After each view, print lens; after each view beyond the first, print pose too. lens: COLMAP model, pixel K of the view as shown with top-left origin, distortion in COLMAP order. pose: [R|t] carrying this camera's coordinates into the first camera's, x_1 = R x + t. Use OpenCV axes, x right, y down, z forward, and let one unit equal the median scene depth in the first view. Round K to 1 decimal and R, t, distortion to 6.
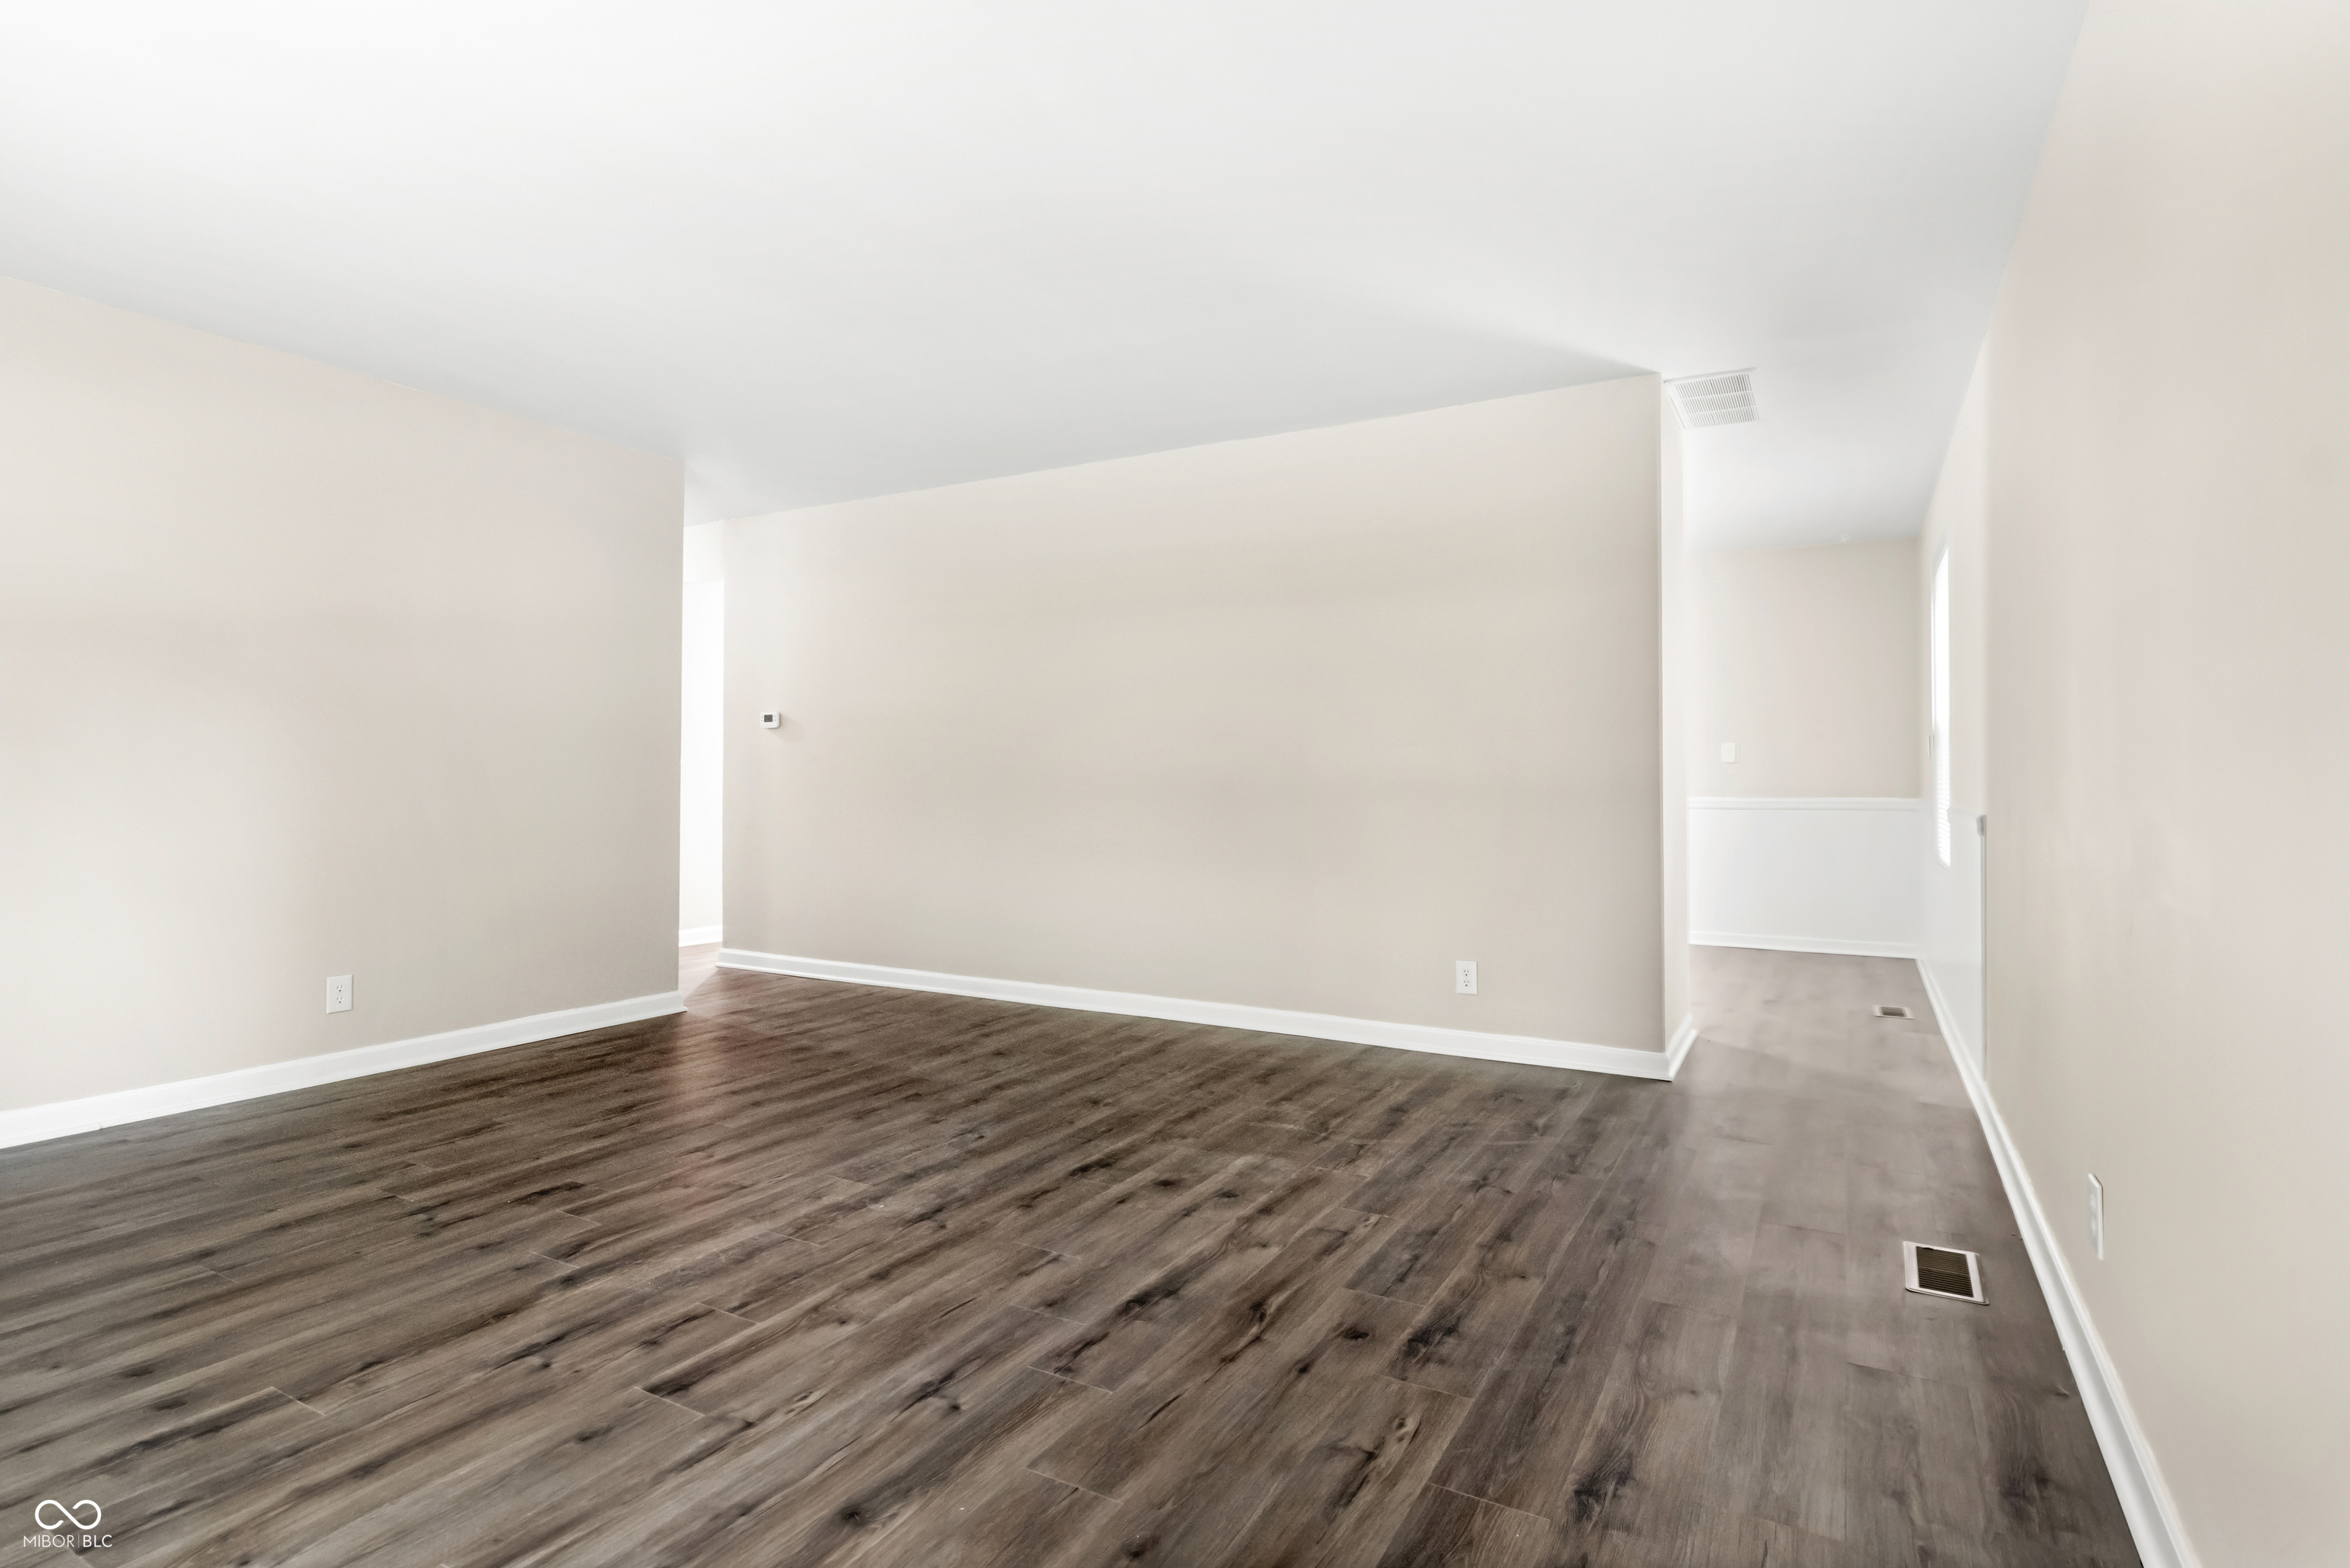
lens RADIAL K [[1175.0, 0, 1165.5], [0, 1175.0, 767.7], [0, 0, 1]] dist [-0.000968, -0.001128]
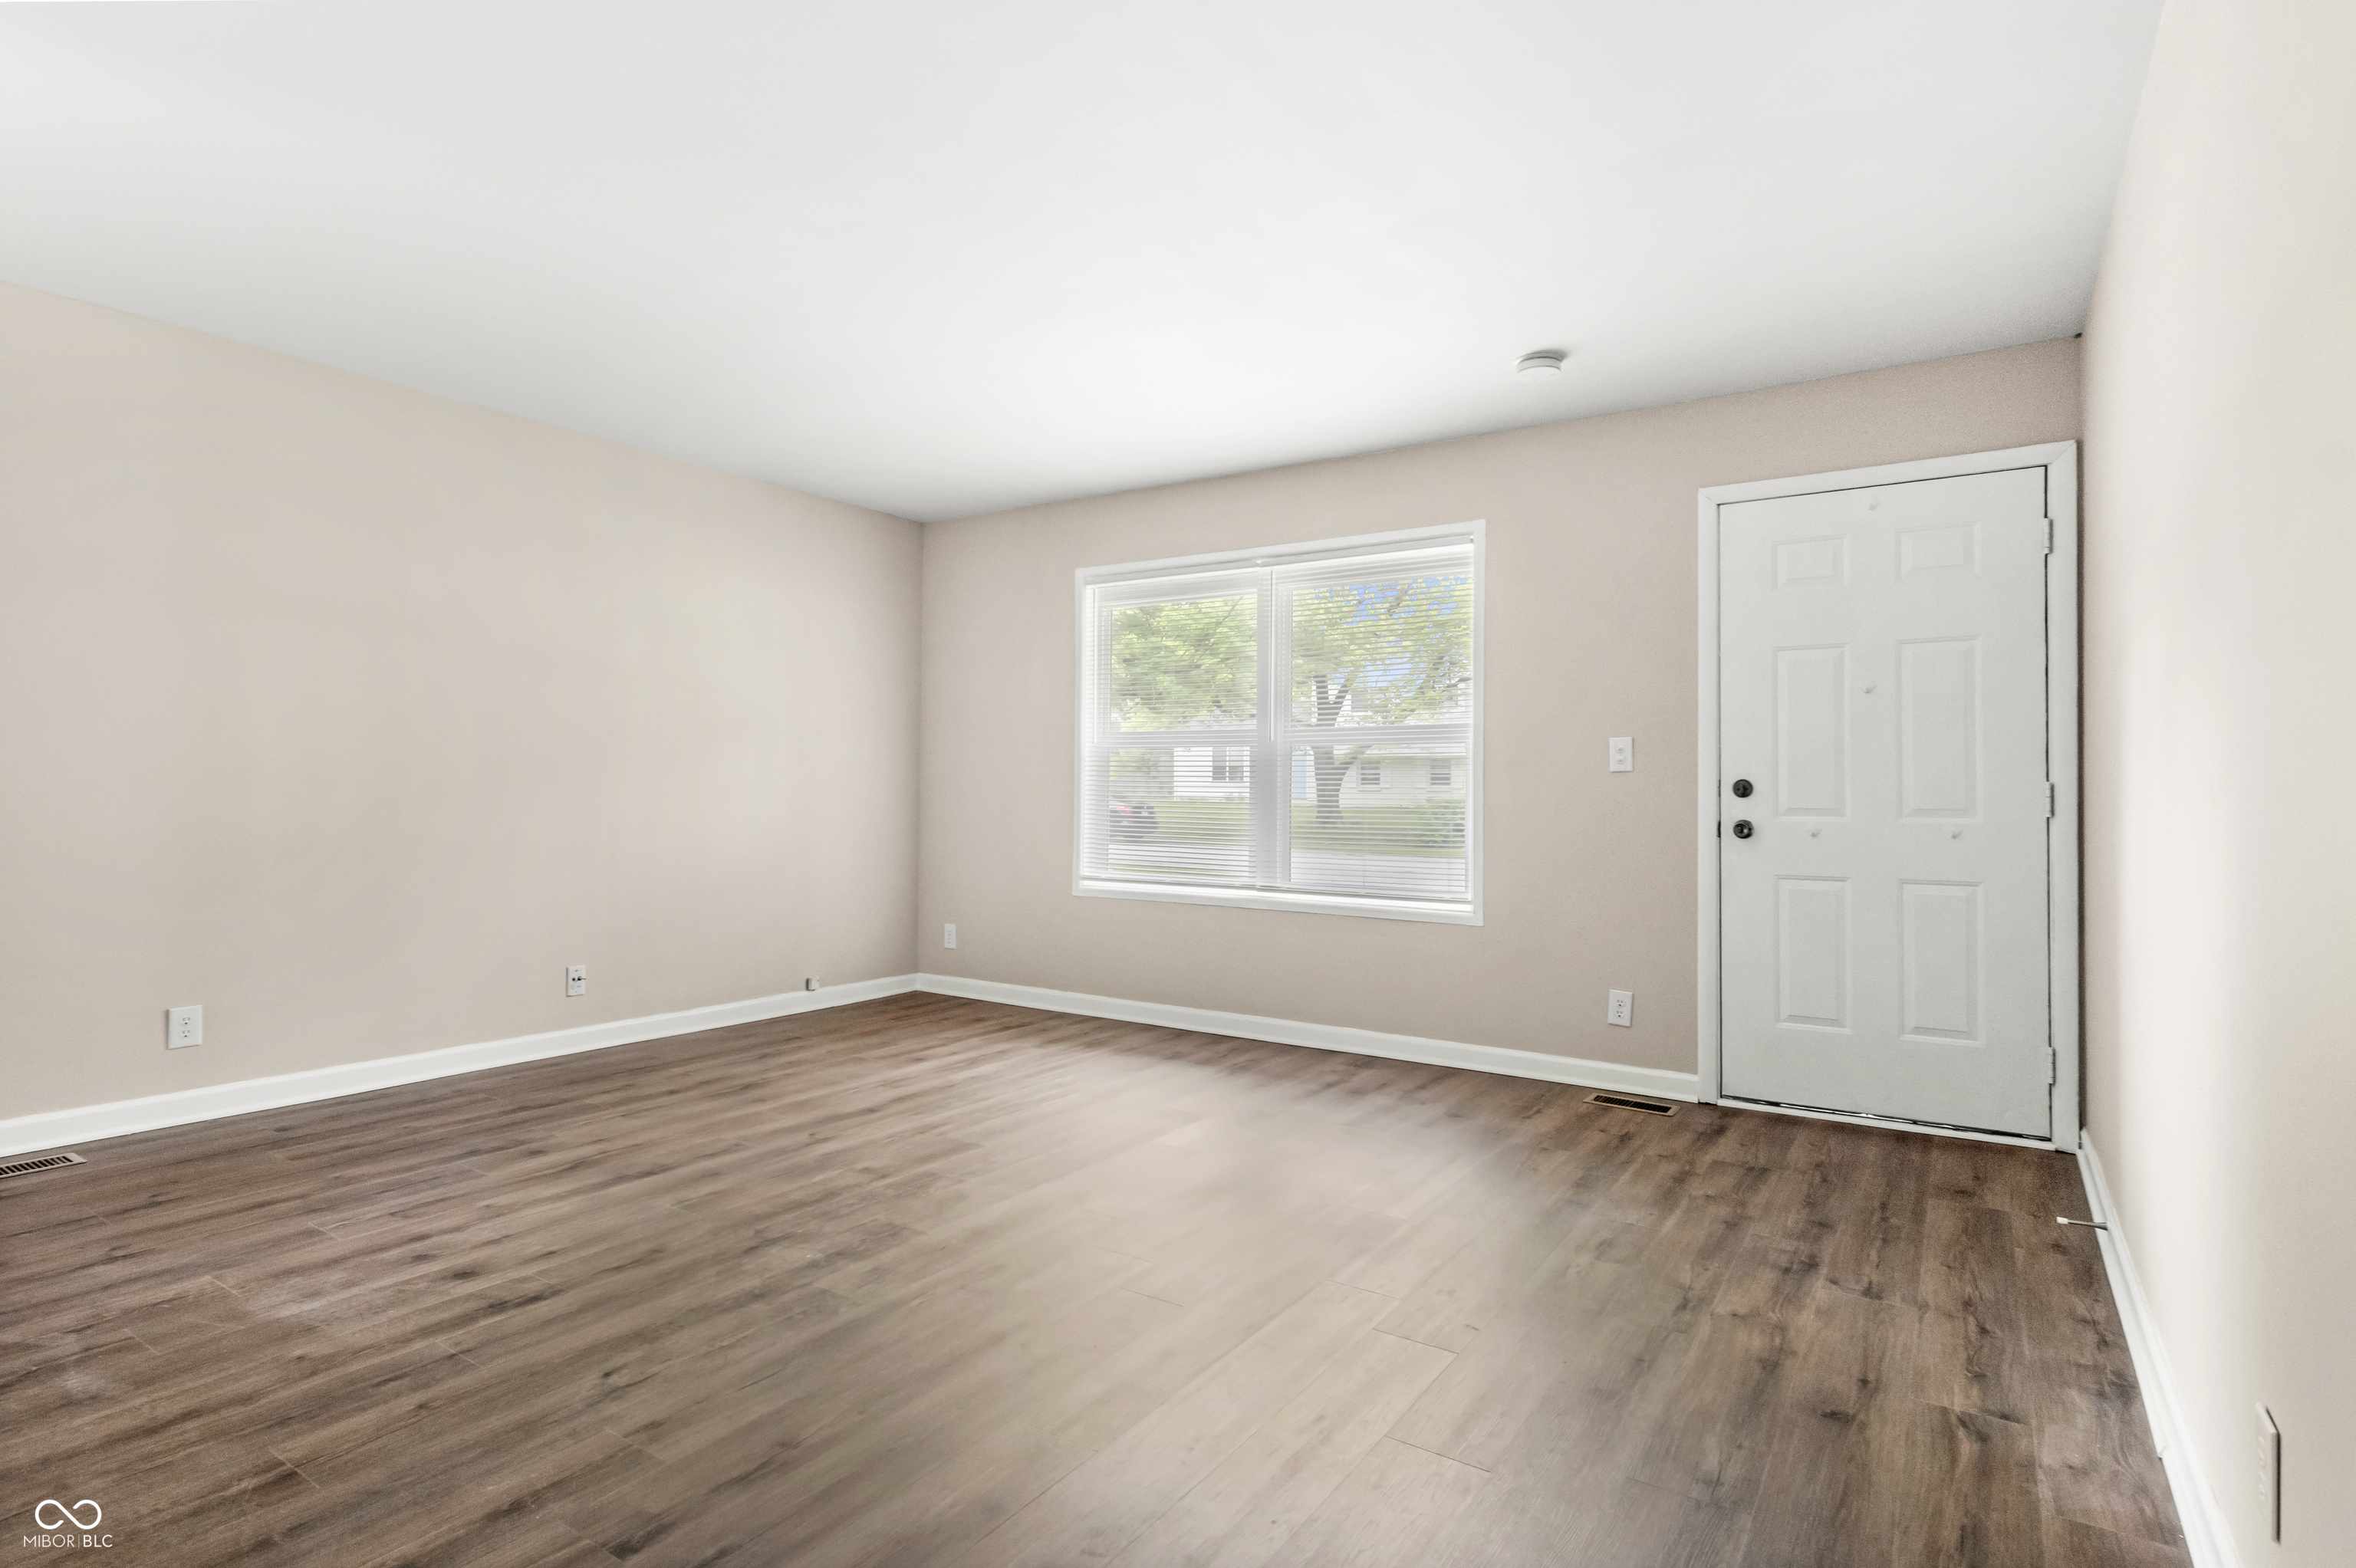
lens RADIAL K [[1178.0, 0, 1185.1], [0, 1178.0, 780.9], [0, 0, 1]] dist [-0.000968, -0.001128]
pose [[-0.998303, -0.012234, 0.056935, -0.603329], [-0.013106, 0.999802, -0.014967, 0.008760], [-0.056741, -0.015687, -0.998266, 1.972244]]
